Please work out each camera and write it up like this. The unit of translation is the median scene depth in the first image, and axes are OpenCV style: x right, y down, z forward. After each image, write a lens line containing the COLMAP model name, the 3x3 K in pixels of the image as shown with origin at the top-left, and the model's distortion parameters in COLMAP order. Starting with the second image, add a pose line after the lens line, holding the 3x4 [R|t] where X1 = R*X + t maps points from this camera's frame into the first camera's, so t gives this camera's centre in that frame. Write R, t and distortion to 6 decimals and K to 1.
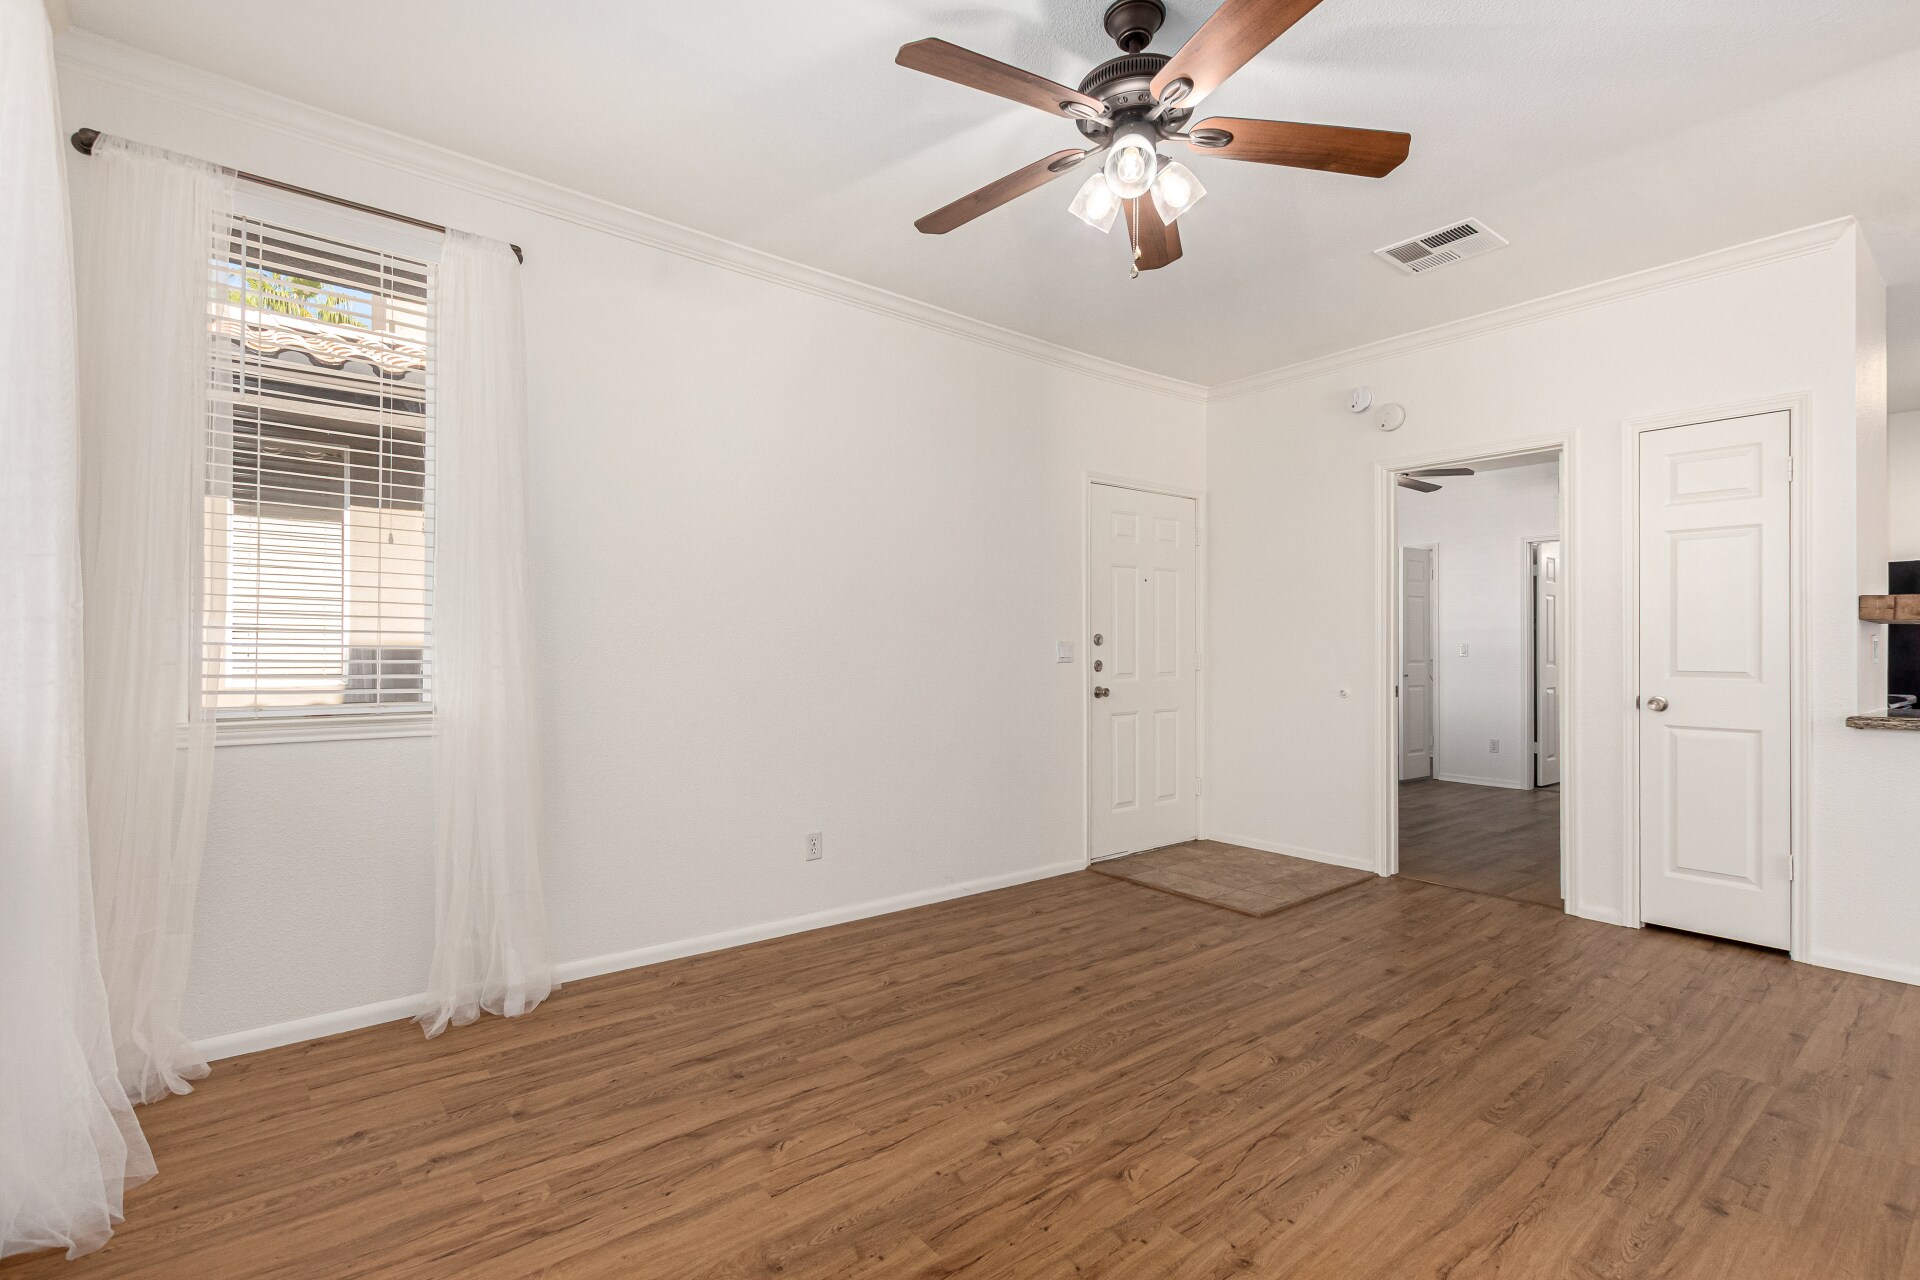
lens RADIAL K [[876.3, 0, 956.4], [0, 876.3, 648.6], [0, 0, 1]] dist [0.001471, 0.000011]
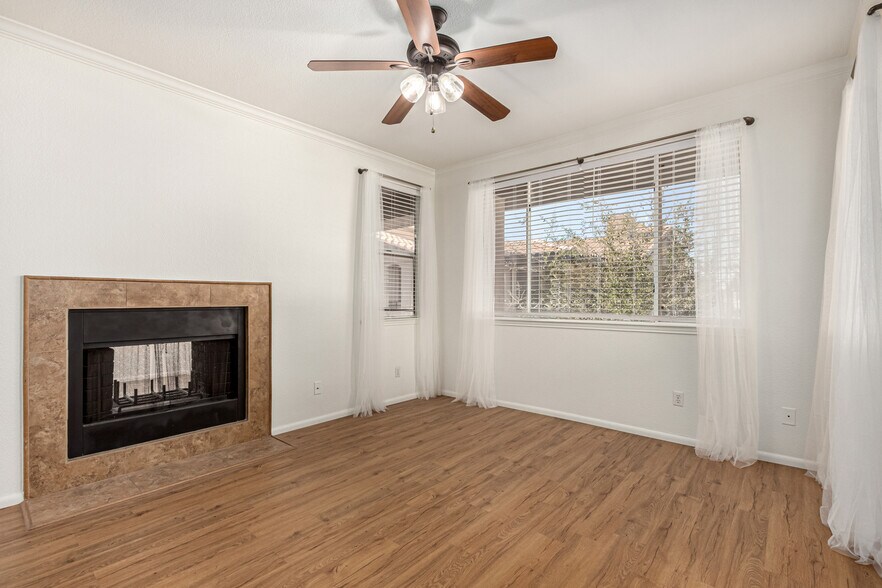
lens RADIAL K [[405.7, 0, 441.7], [0, 405.7, 295.3], [0, 0, 1]] dist [0.005717, -0.001409]
pose [[-0.982031, -0.008347, -0.188533, 0.364221], [-0.006837, 0.999939, -0.008659, 0.000138], [0.188594, -0.007214, -0.982029, 1.967747]]
